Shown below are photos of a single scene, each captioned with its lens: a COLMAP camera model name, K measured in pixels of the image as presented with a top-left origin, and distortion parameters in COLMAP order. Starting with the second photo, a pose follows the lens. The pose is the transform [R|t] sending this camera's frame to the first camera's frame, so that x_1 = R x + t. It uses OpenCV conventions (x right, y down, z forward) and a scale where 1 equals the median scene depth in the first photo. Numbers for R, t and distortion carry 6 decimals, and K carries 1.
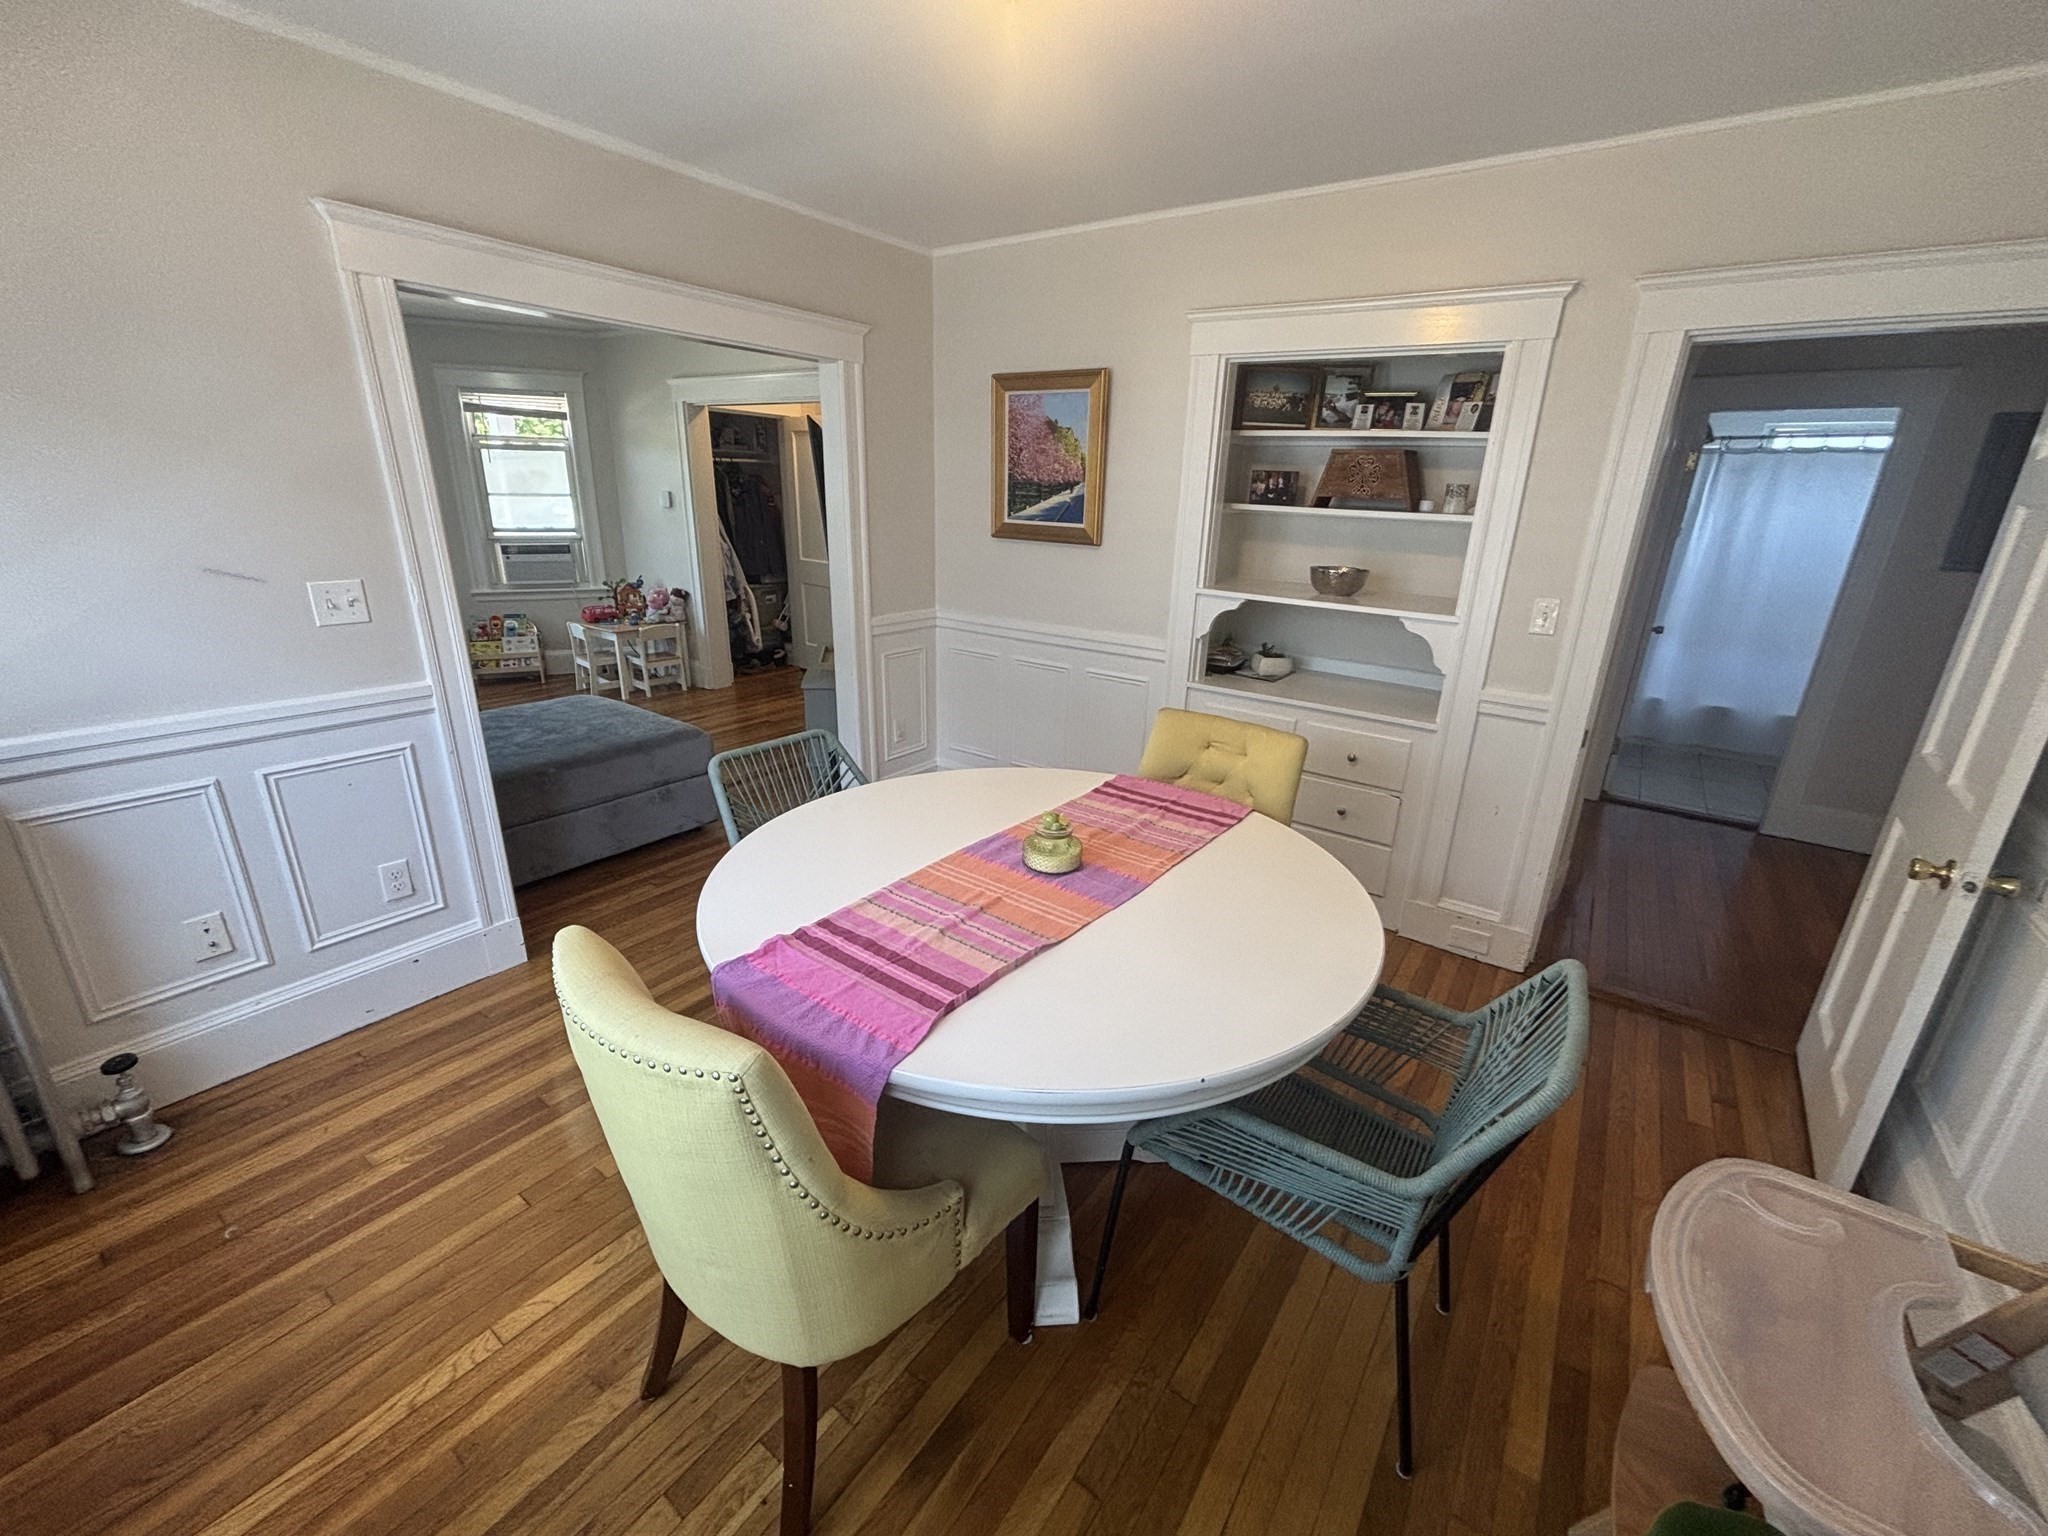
lens RADIAL K [[831.8, 0, 1034.9], [0, 831.8, 768.2], [0, 0, 1]] dist [-0.002991, -0.000344]
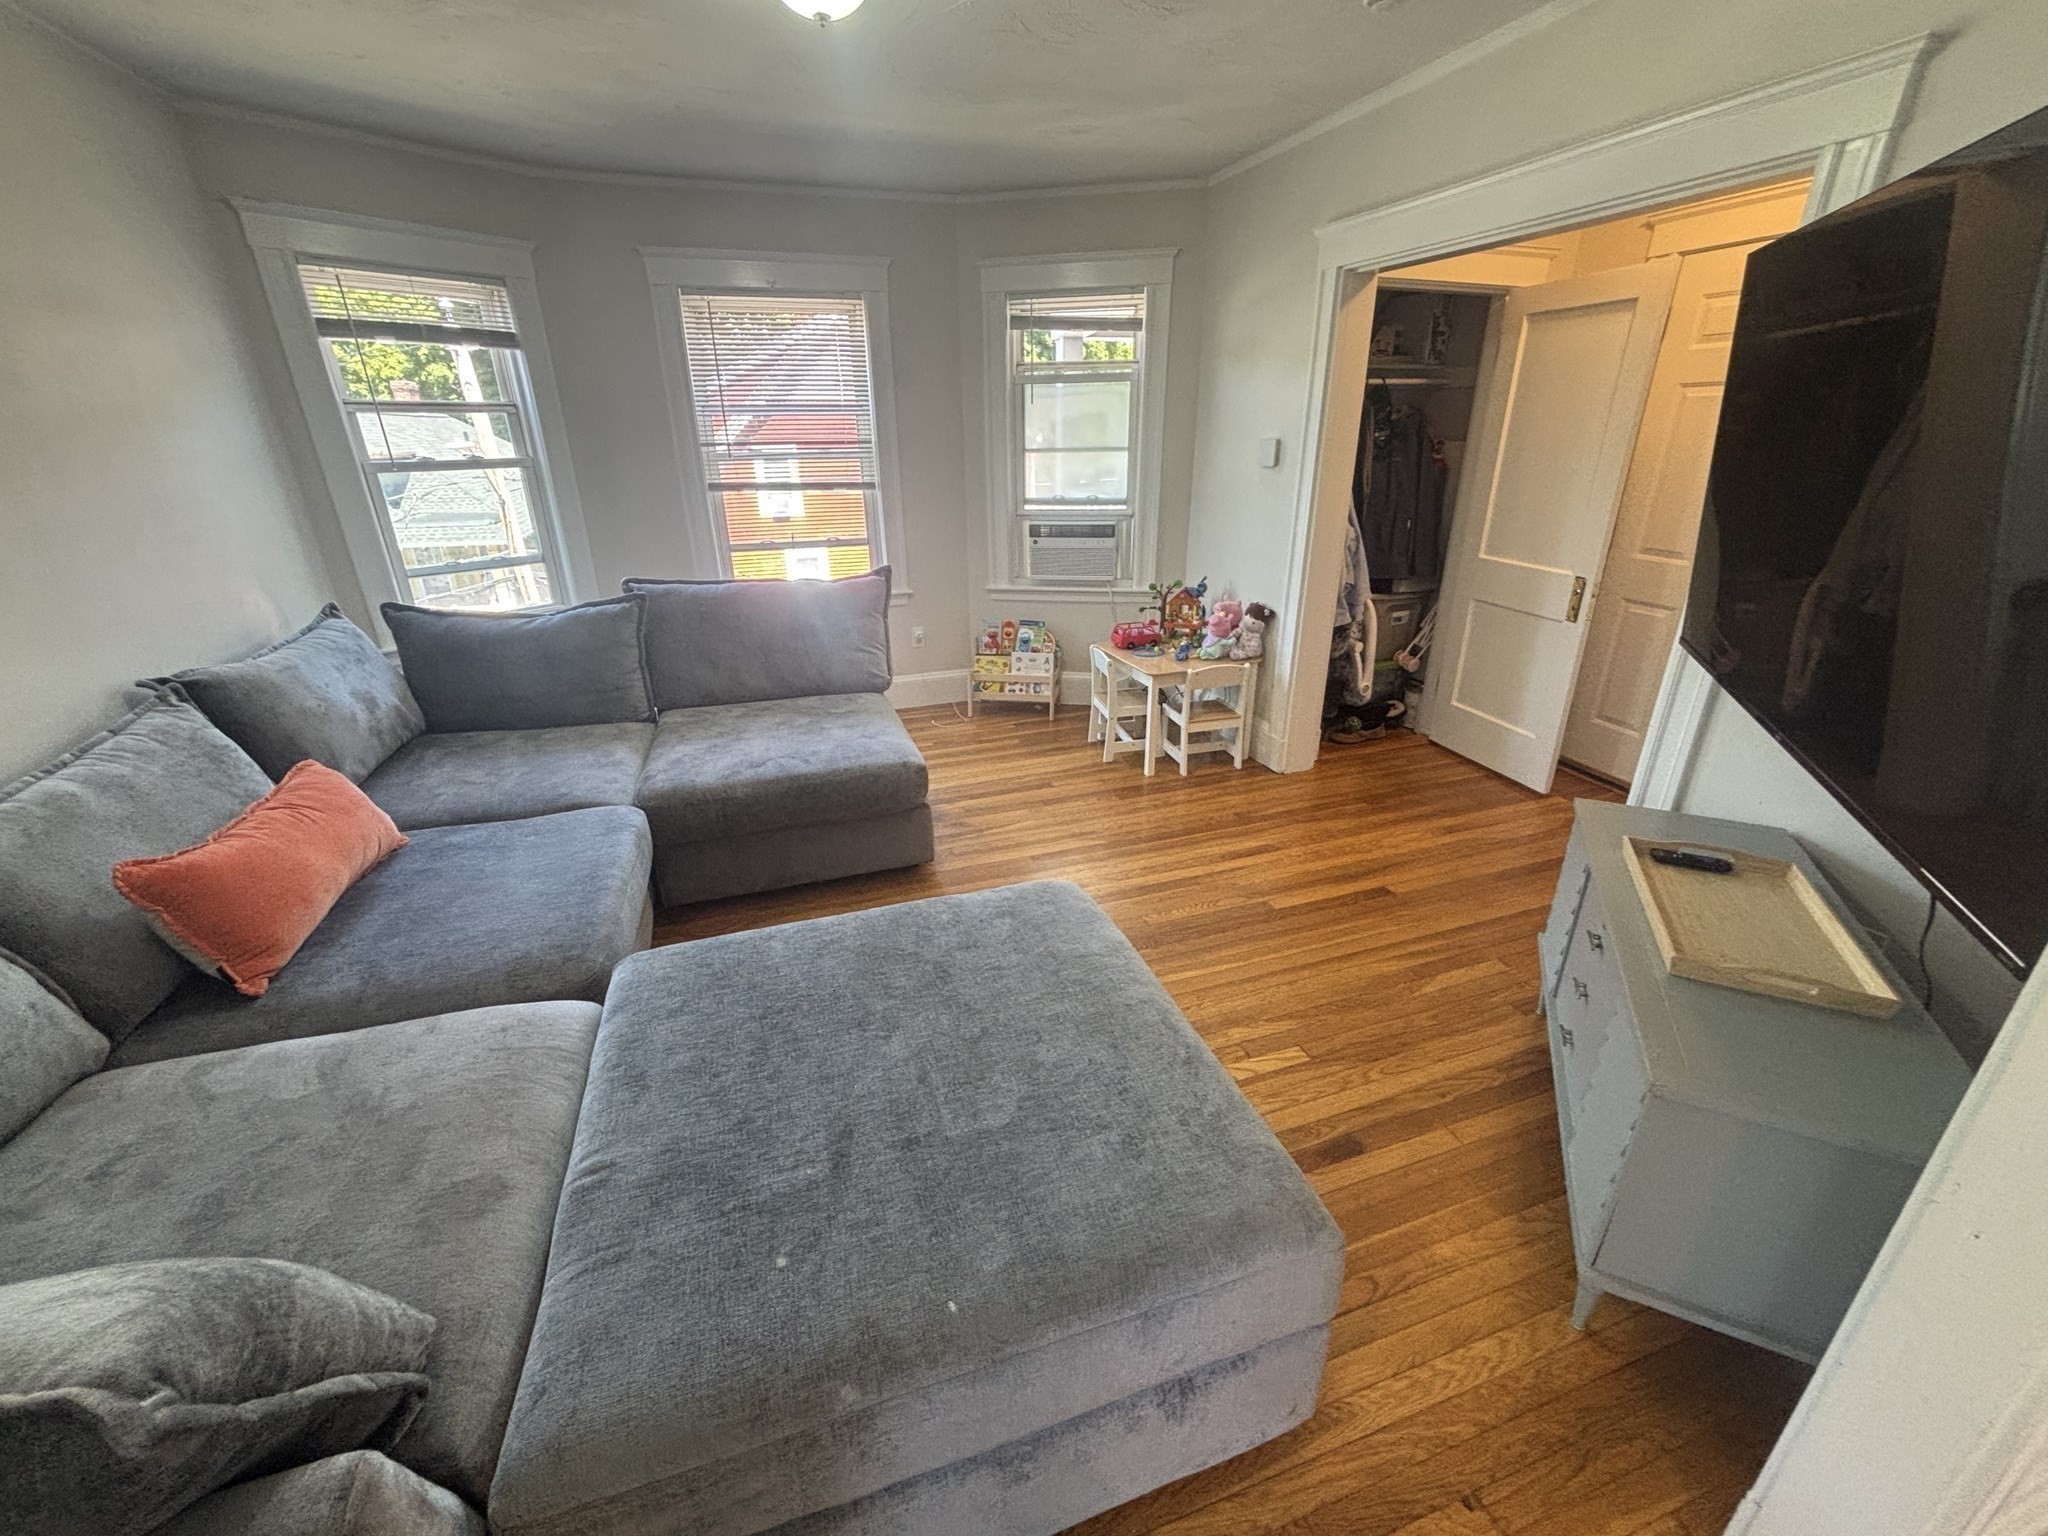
lens RADIAL K [[831.8, 0, 1024.4], [0, 831.8, 768.3], [0, 0, 1]] dist [-0.002991, -0.000344]
pose [[0.806152, 0.190011, -0.560370, -0.205482], [-0.153682, 0.981774, 0.111812, -0.139546], [0.571402, -0.004019, 0.820660, 0.406868]]
